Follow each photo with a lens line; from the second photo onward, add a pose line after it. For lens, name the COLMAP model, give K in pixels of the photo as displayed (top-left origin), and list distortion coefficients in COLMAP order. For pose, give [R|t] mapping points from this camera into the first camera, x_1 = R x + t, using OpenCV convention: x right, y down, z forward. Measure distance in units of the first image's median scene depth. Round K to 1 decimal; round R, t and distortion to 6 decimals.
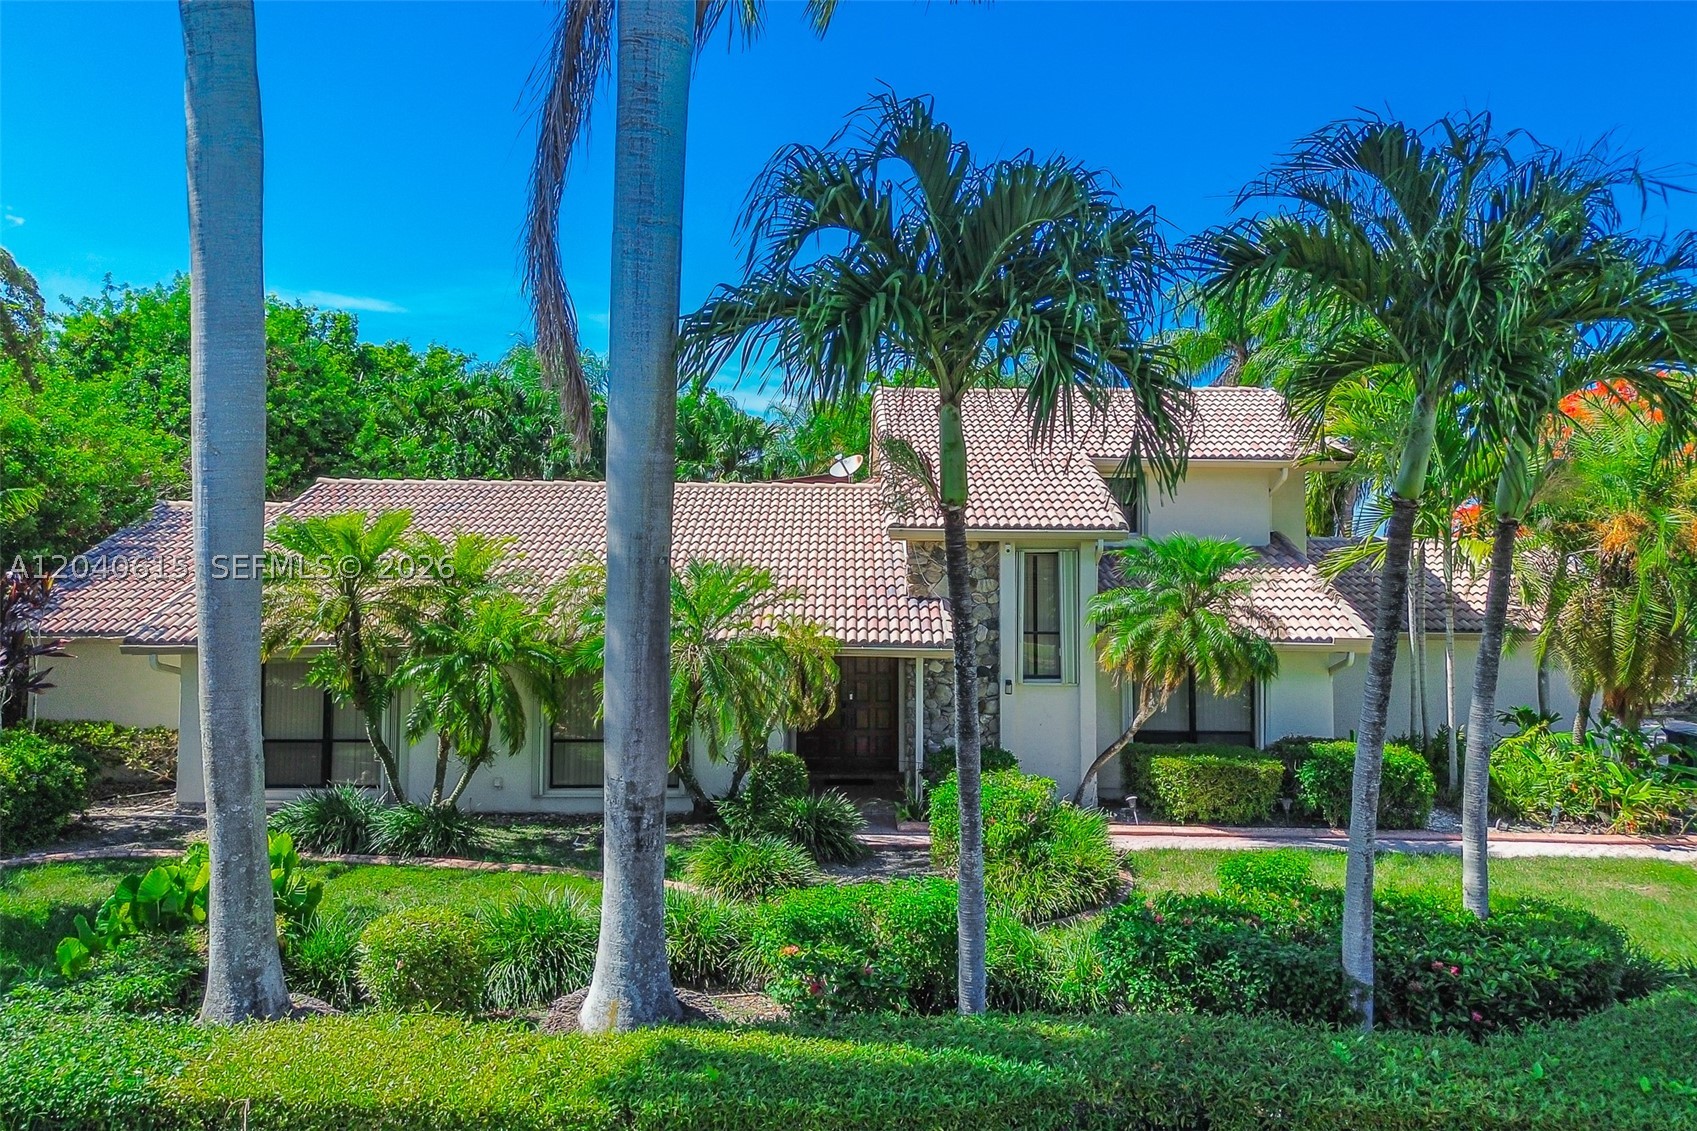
lens RADIAL K [[1212.1, 0, 853.6], [0, 1212.1, 559.4], [0, 0, 1]] dist [0.089669, -0.108372]
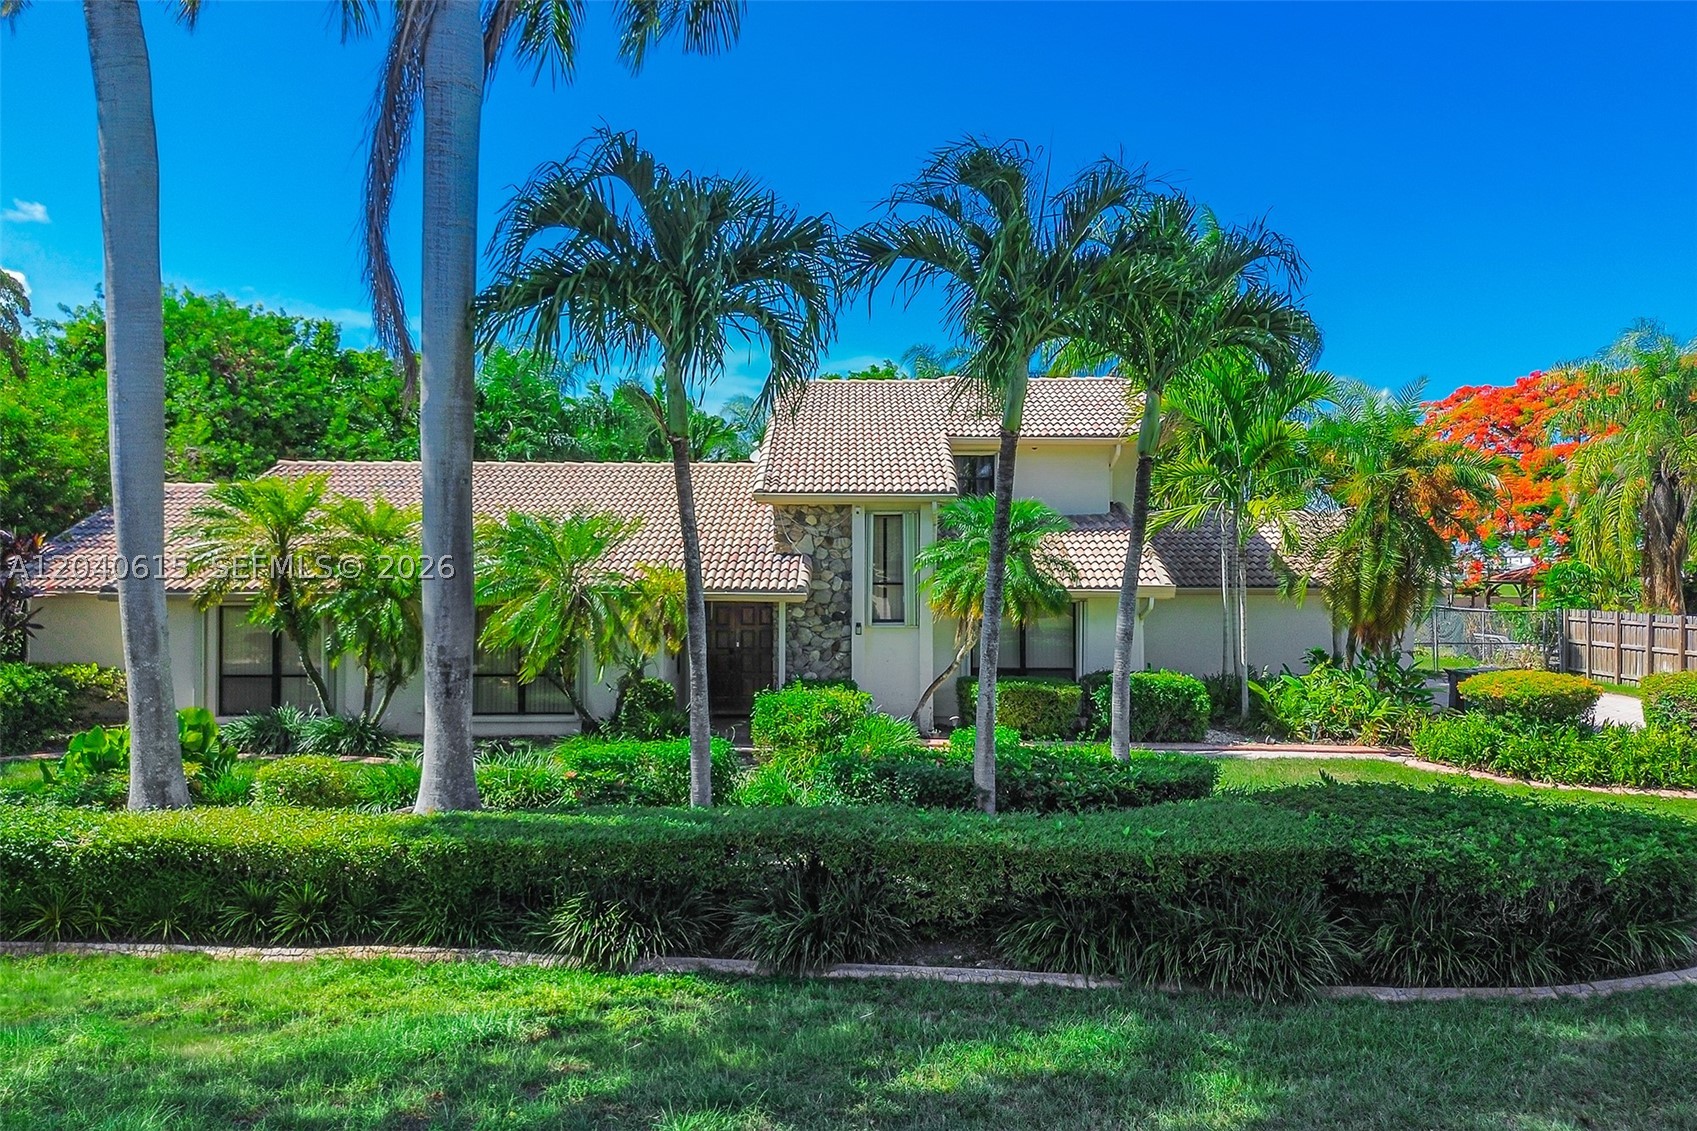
lens RADIAL K [[1195.7, 0, 860.2], [0, 1195.7, 602.6], [0, 0, 1]] dist [0.069264, -0.069820]
pose [[0.999967, -0.005996, -0.005461, 0.140826], [0.006145, 0.999599, 0.027634, 0.049618], [0.005293, -0.027666, 0.999603, -0.158822]]
